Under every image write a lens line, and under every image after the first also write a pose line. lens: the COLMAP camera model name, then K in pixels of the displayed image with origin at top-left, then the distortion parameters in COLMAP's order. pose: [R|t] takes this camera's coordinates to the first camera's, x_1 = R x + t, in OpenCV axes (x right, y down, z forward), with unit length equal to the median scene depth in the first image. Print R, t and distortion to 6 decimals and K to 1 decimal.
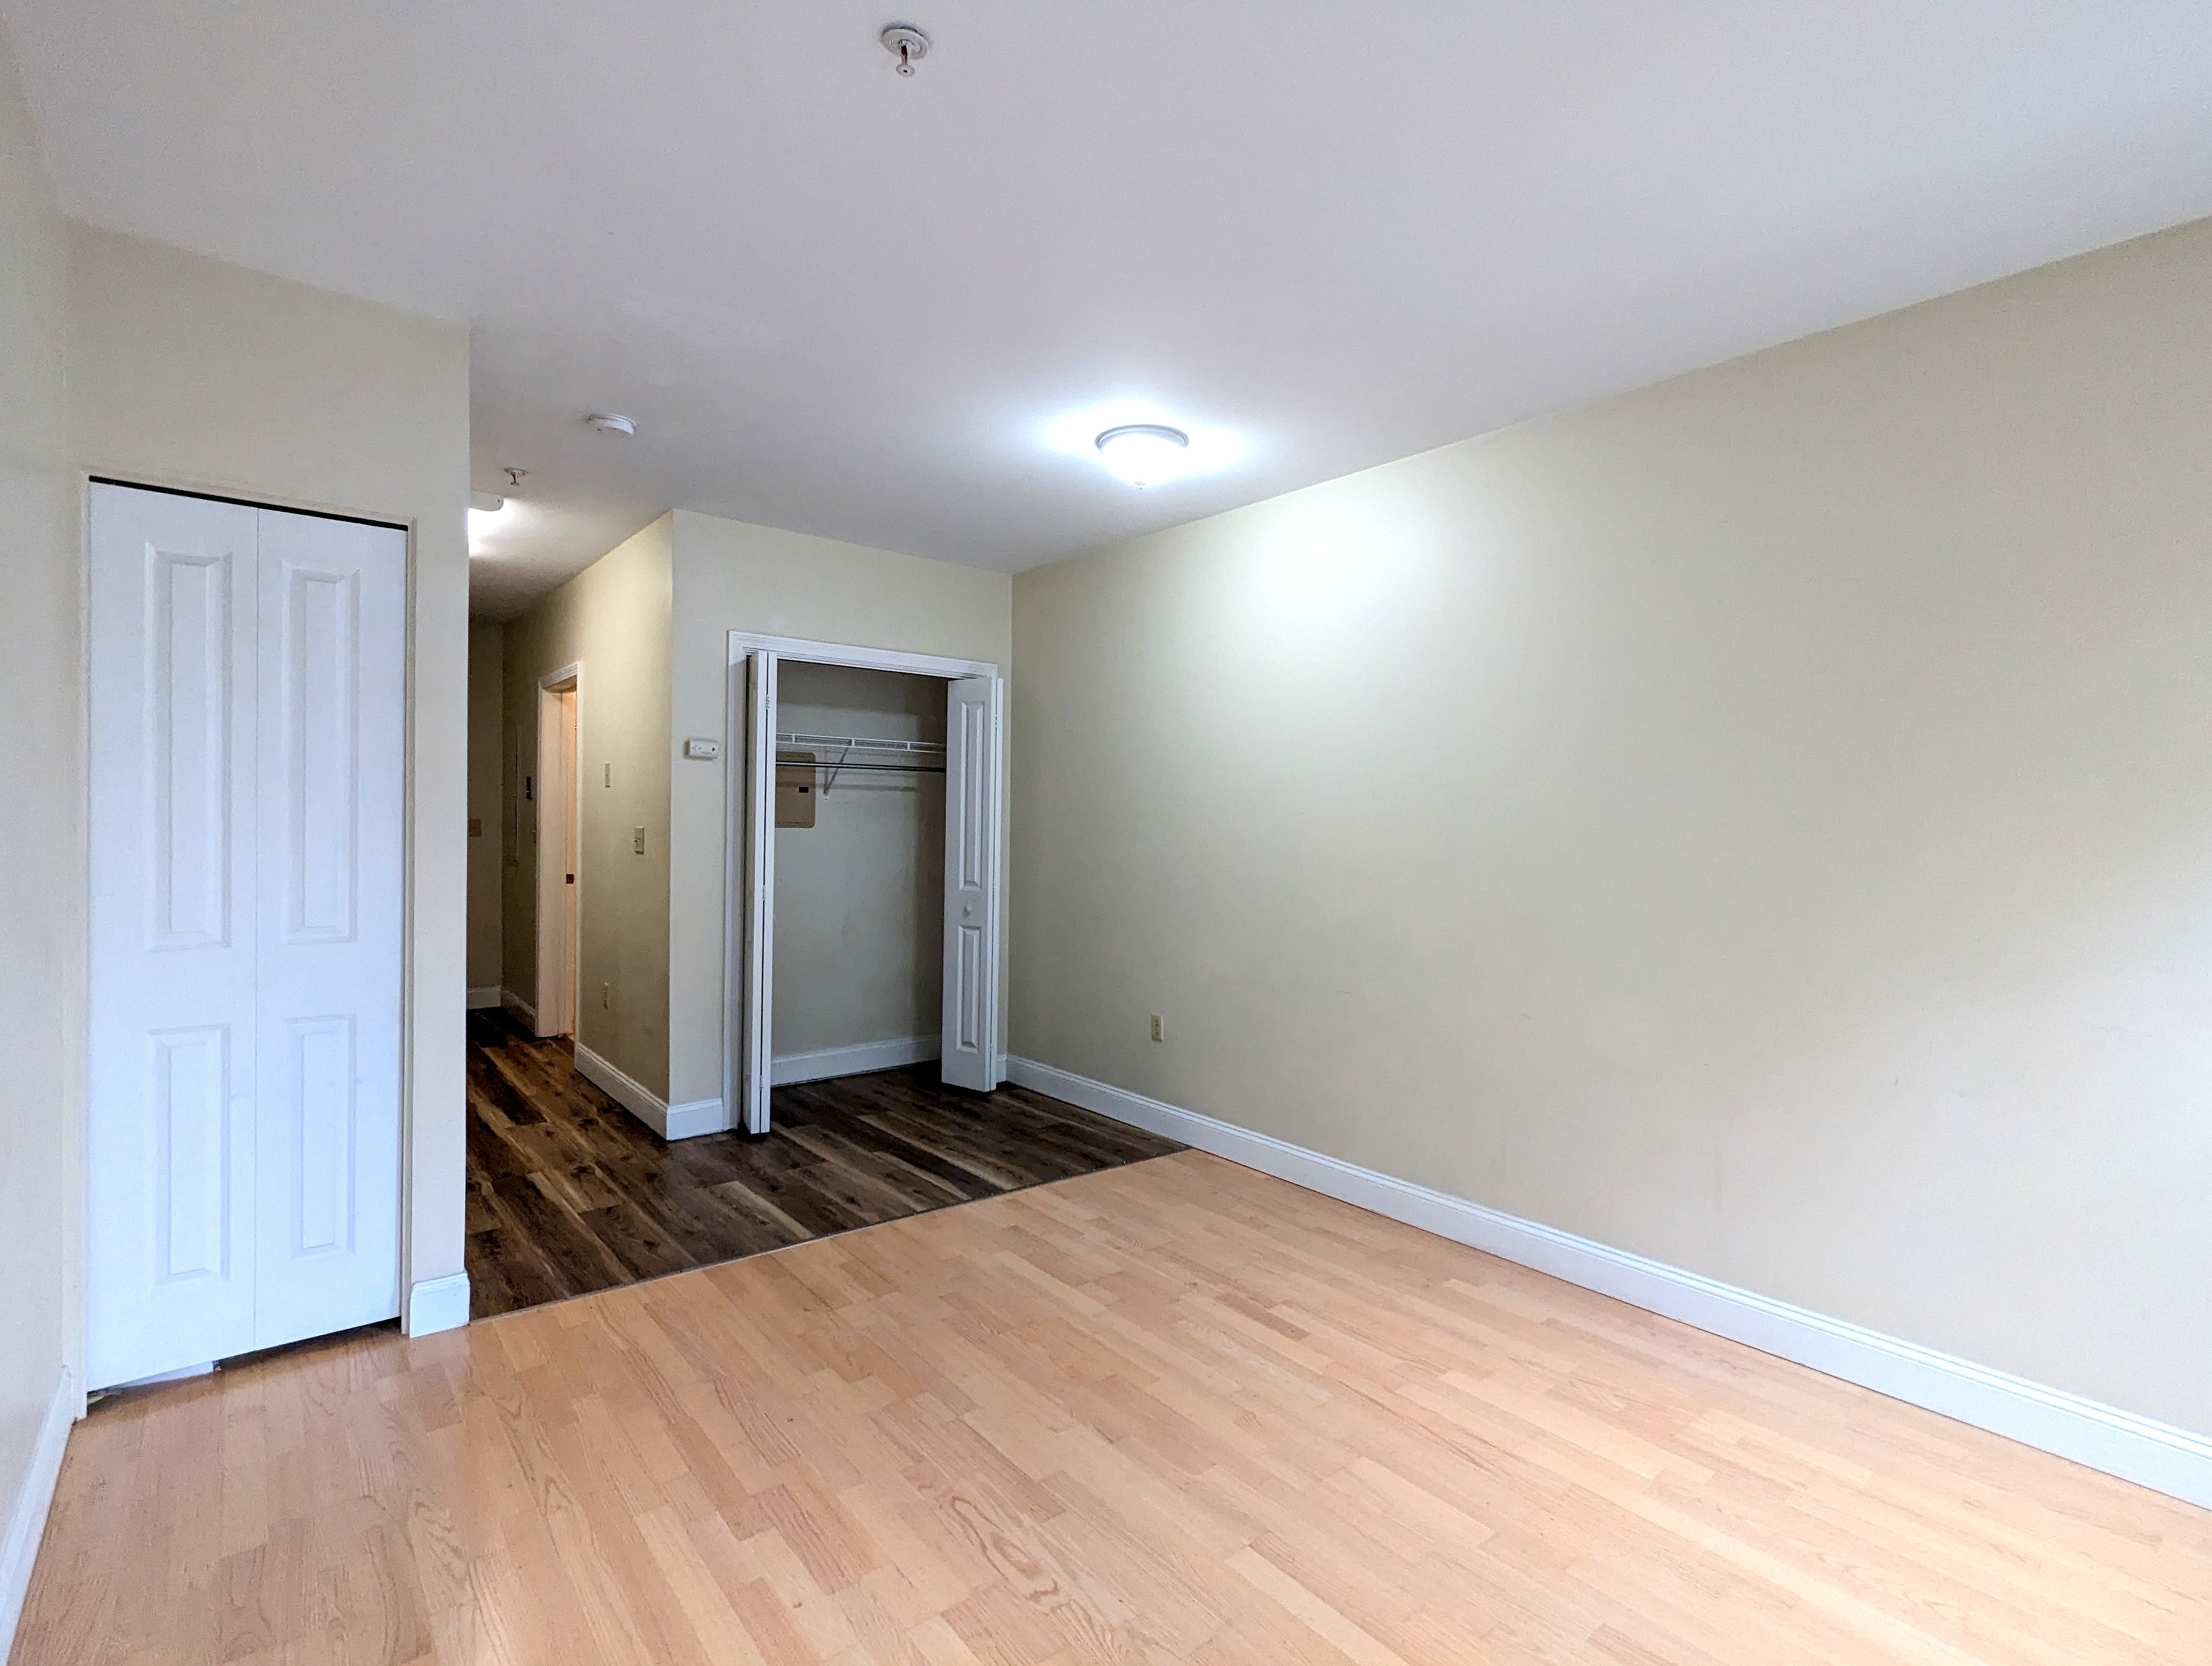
lens RADIAL K [[1053.7, 0, 1103.0], [0, 1053.7, 835.2], [0, 0, 1]] dist [-0.001378, -0.000316]
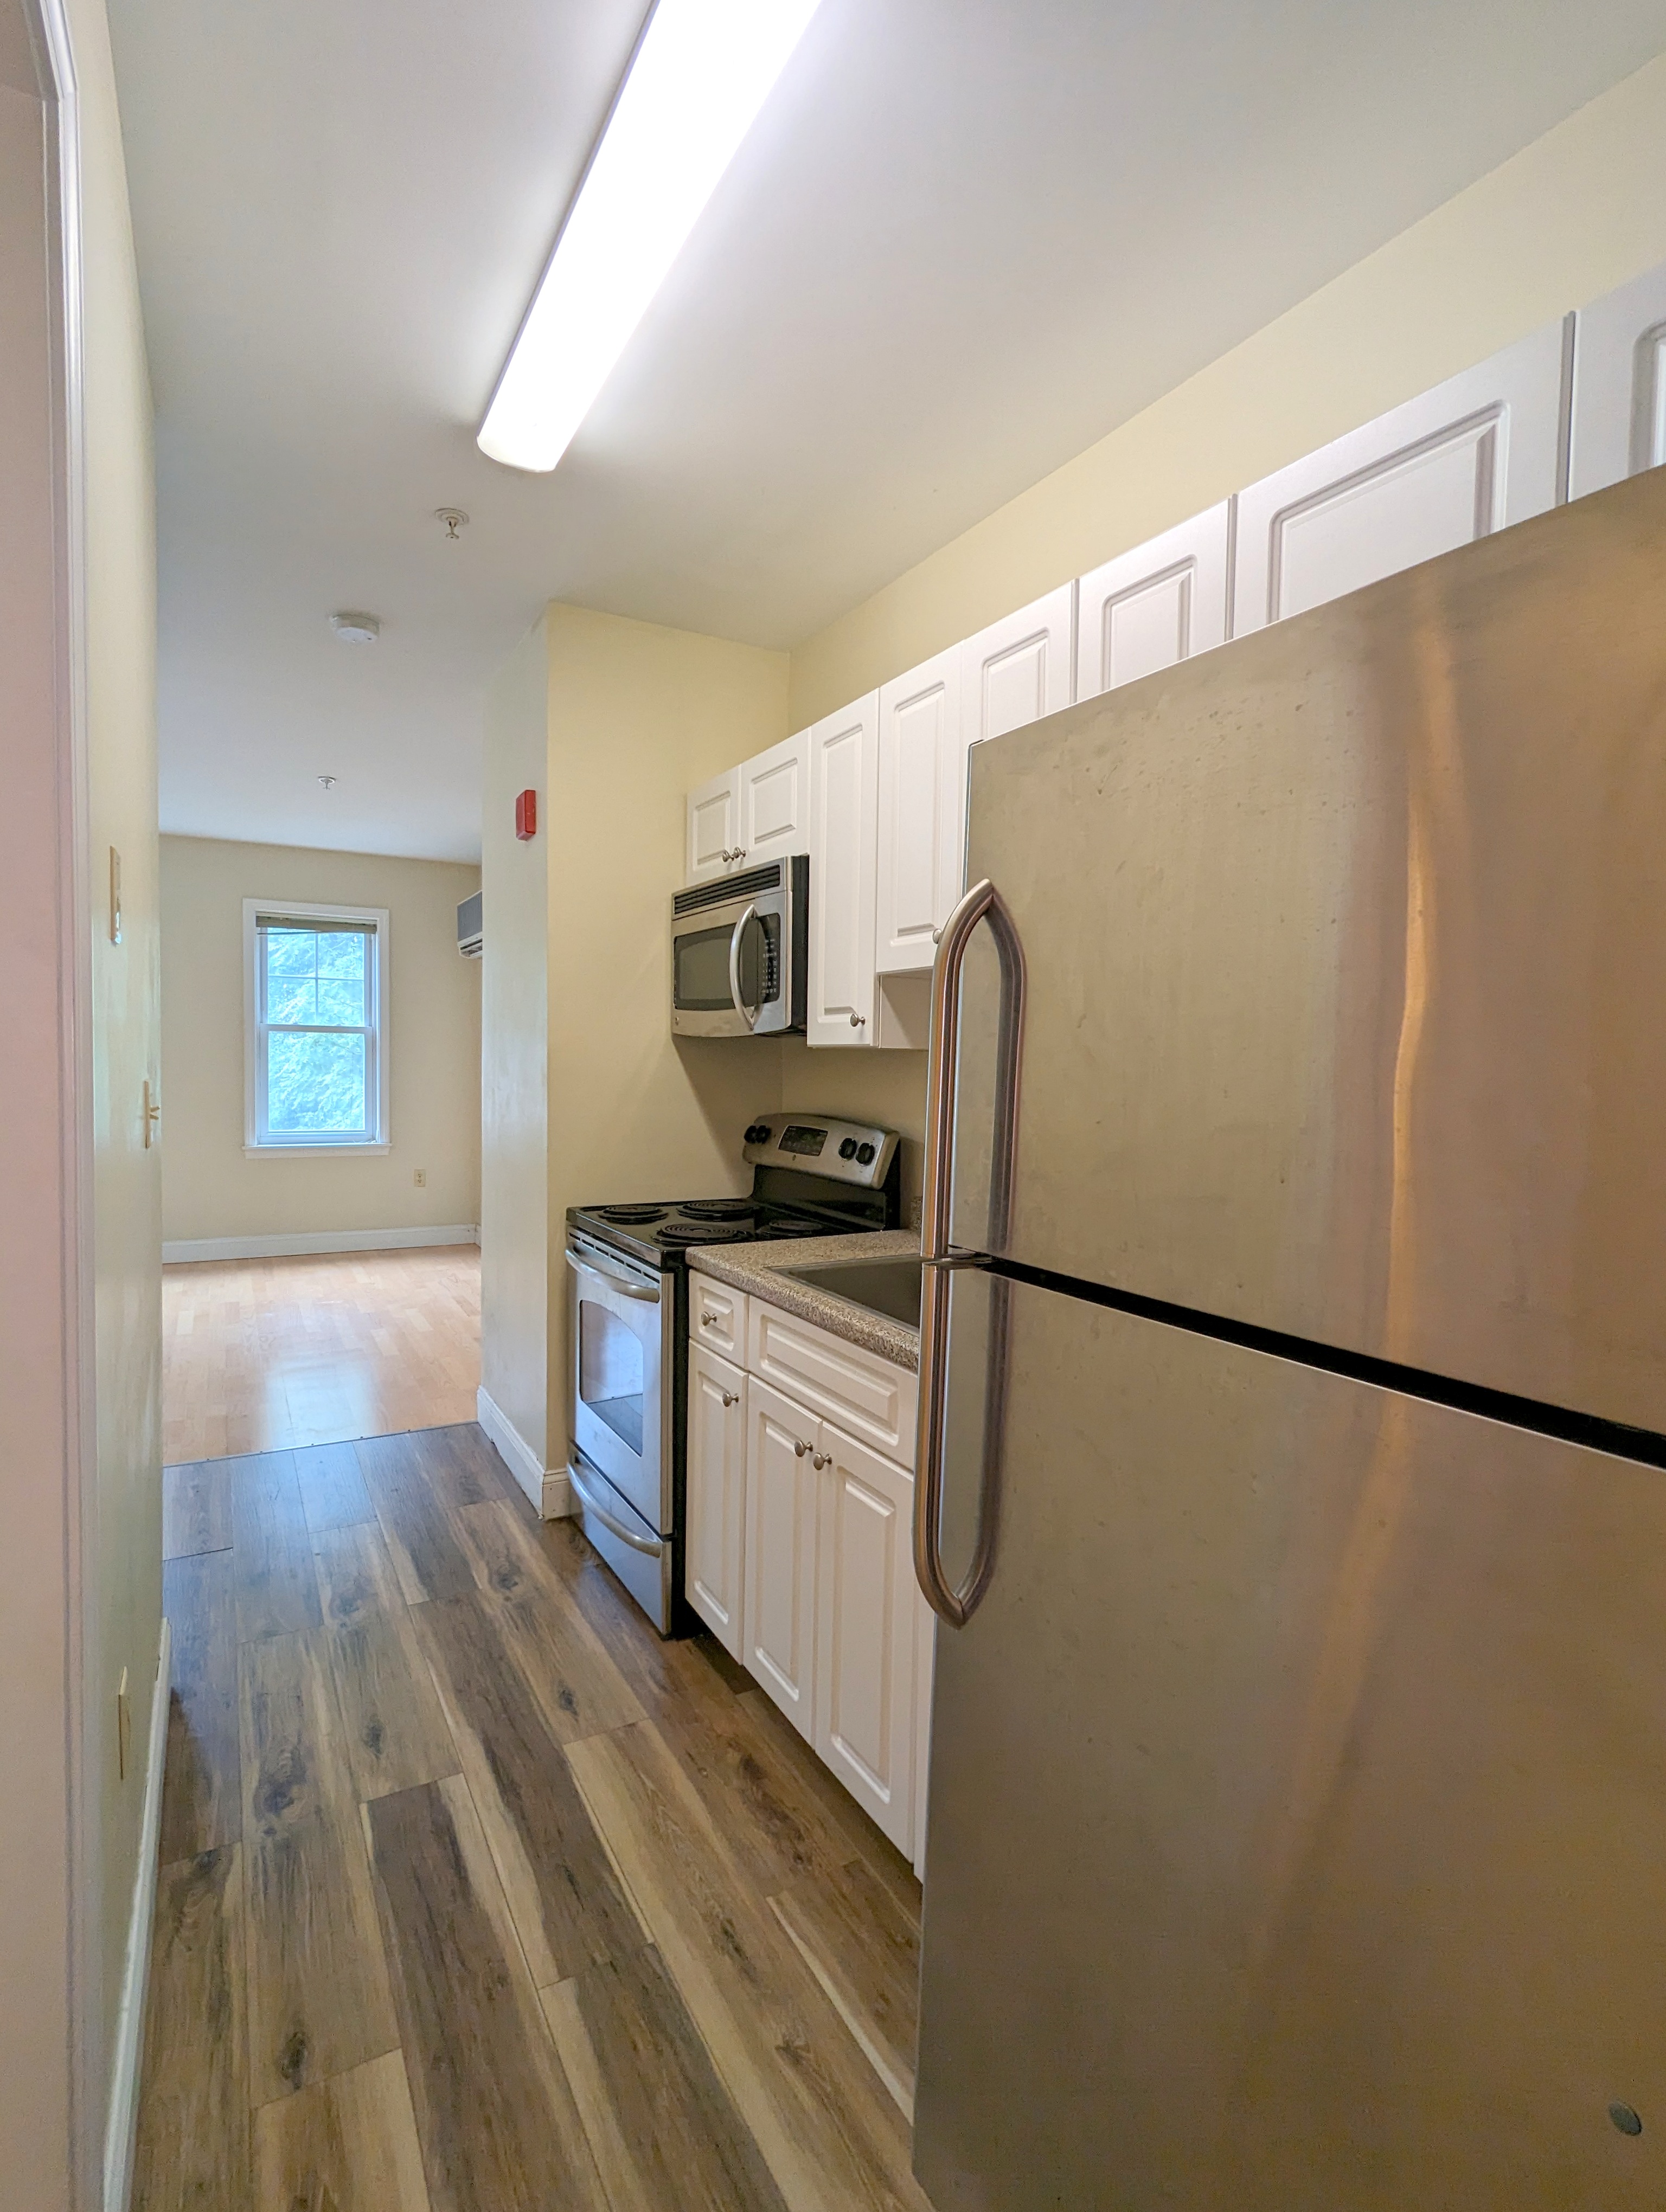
lens RADIAL K [[1053.7, 0, 833.0], [0, 1053.7, 1106.0], [0, 0, 1]] dist [-0.001378, -0.000316]
pose [[-0.986308, -0.040408, 0.159886, -0.979174], [-0.030363, 0.997438, 0.064775, -0.041883], [-0.162093, 0.059034, -0.985008, 1.748961]]
